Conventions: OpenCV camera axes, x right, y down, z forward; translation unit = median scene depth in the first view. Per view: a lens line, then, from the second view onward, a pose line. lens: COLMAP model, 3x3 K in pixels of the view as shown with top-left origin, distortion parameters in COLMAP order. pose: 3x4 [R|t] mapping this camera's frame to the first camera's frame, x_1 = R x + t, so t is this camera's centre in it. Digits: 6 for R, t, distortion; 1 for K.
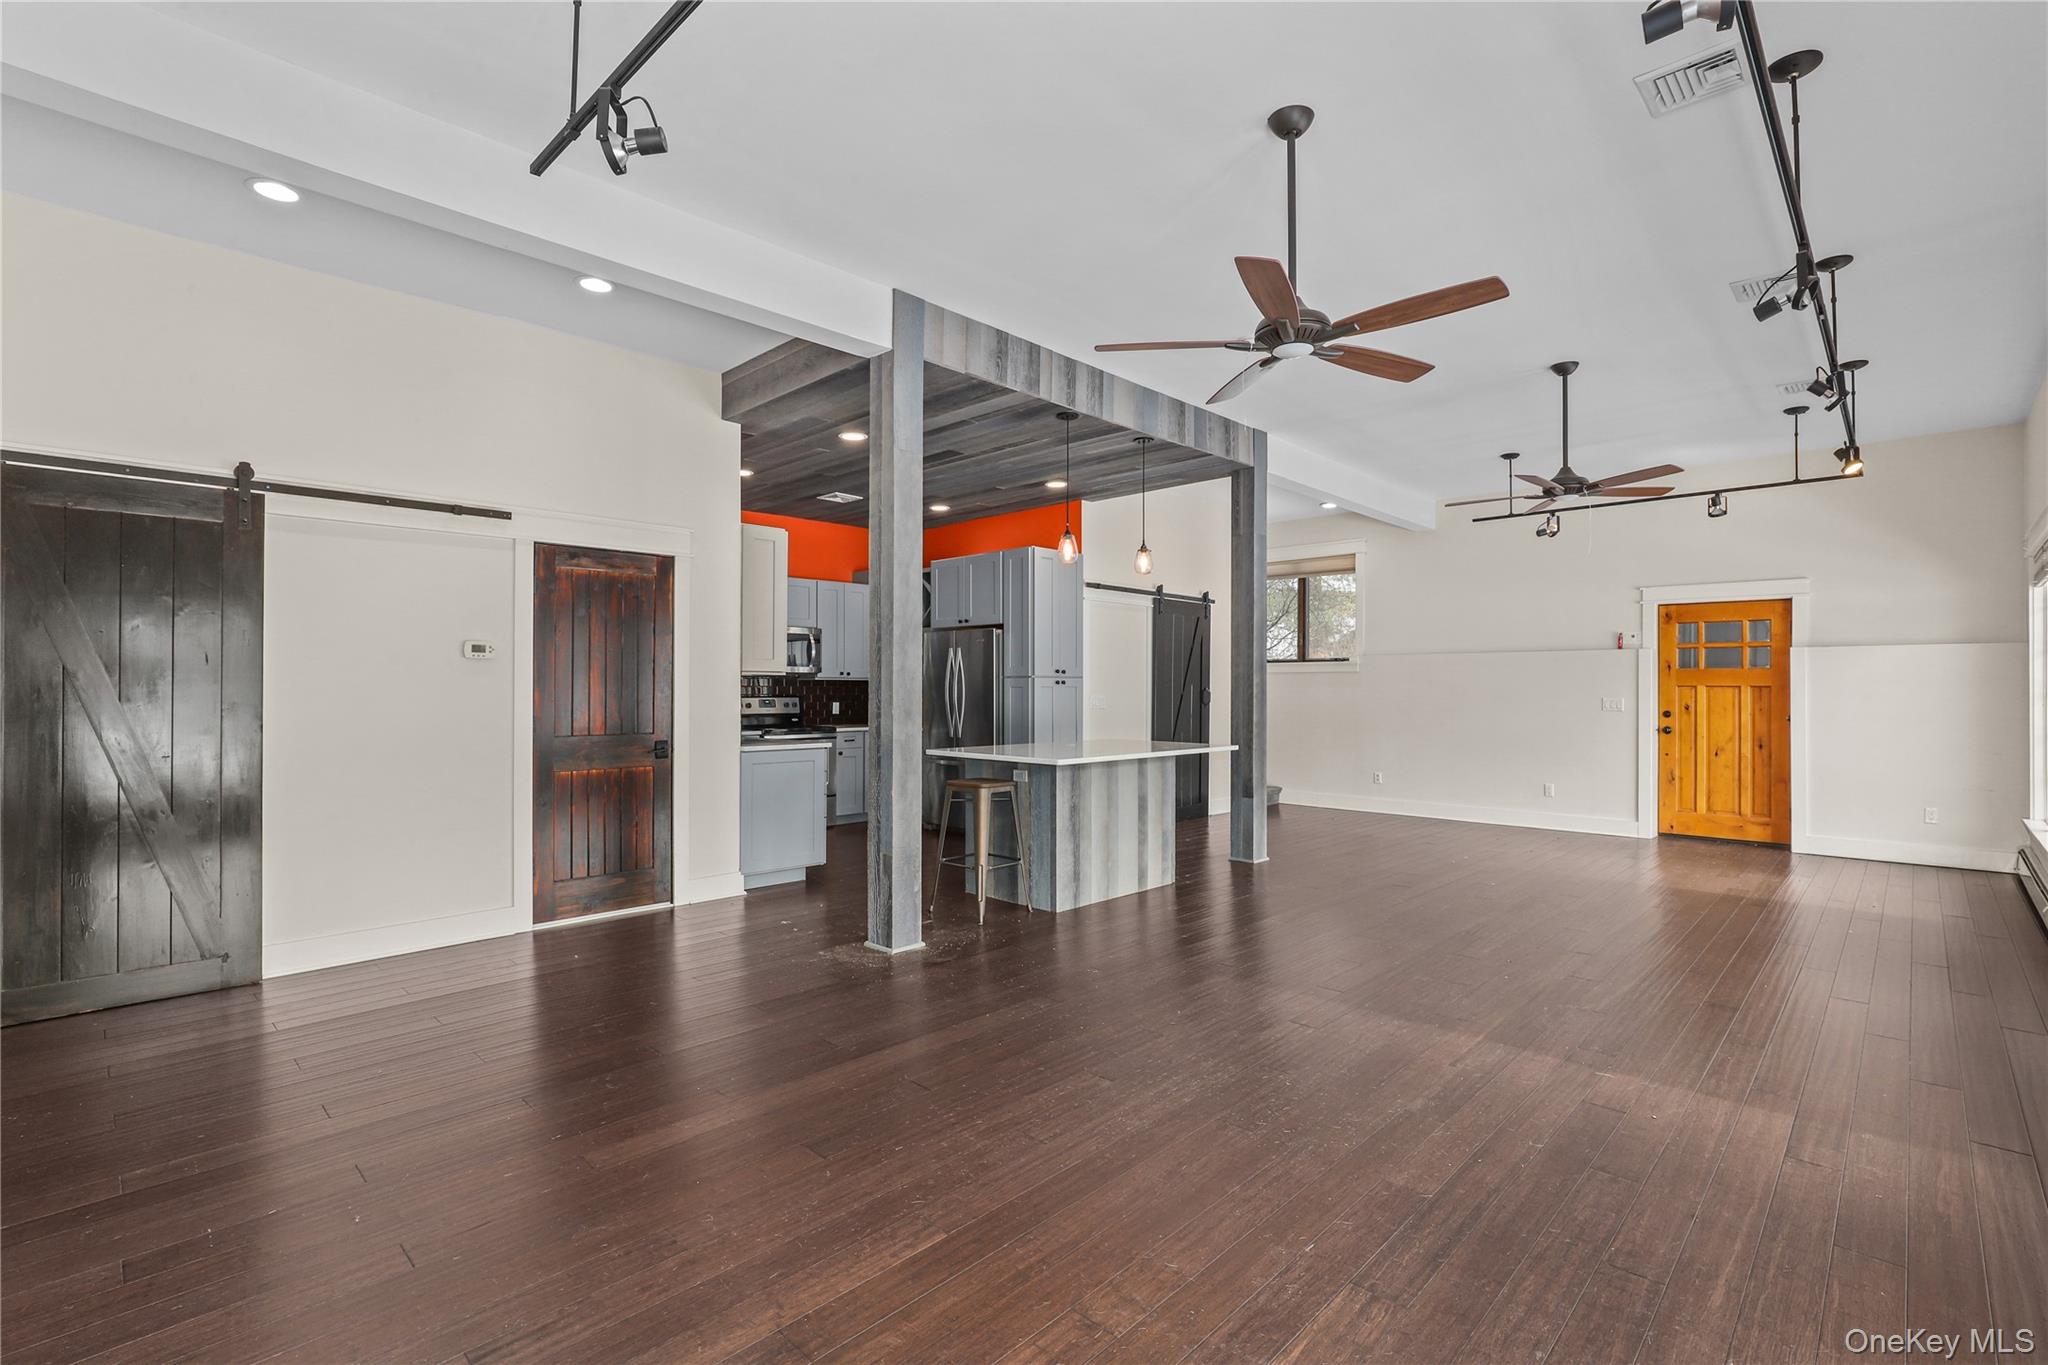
lens RADIAL K [[945.4, 0, 1021.0], [0, 945.4, 686.5], [0, 0, 1]] dist [-0.011152, 0.002388]
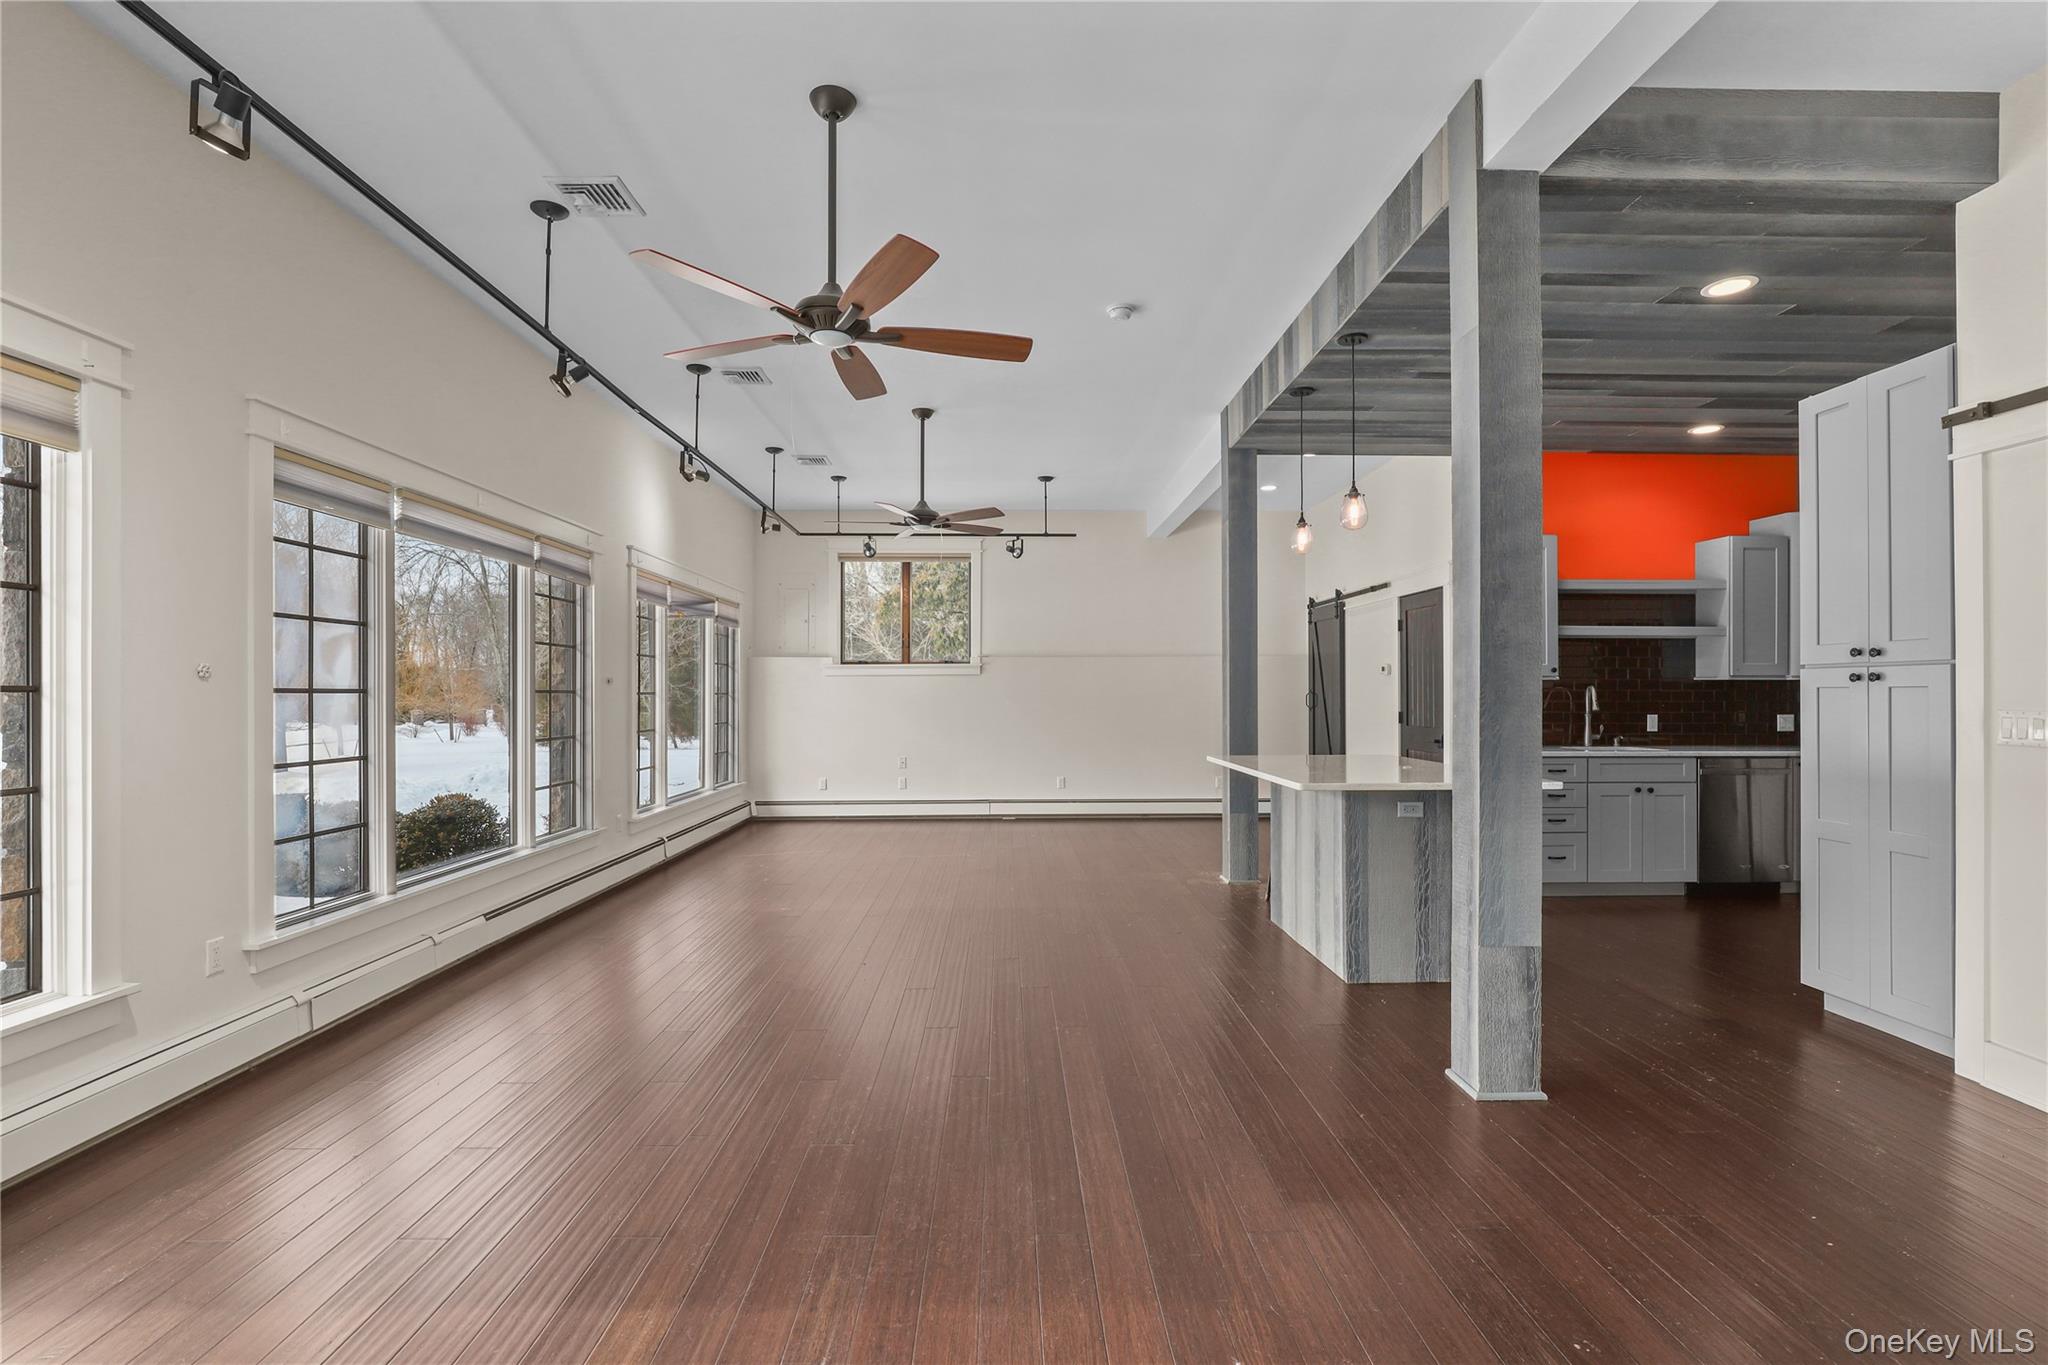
lens RADIAL K [[945.4, 0, 1026.9], [0, 945.4, 690.2], [0, 0, 1]] dist [-0.011152, 0.002388]
pose [[-0.703320, -0.005412, -0.710853, 0.705702], [-0.001049, 0.999978, -0.006575, 0.005613], [0.710873, -0.003879, -0.703310, 1.163798]]
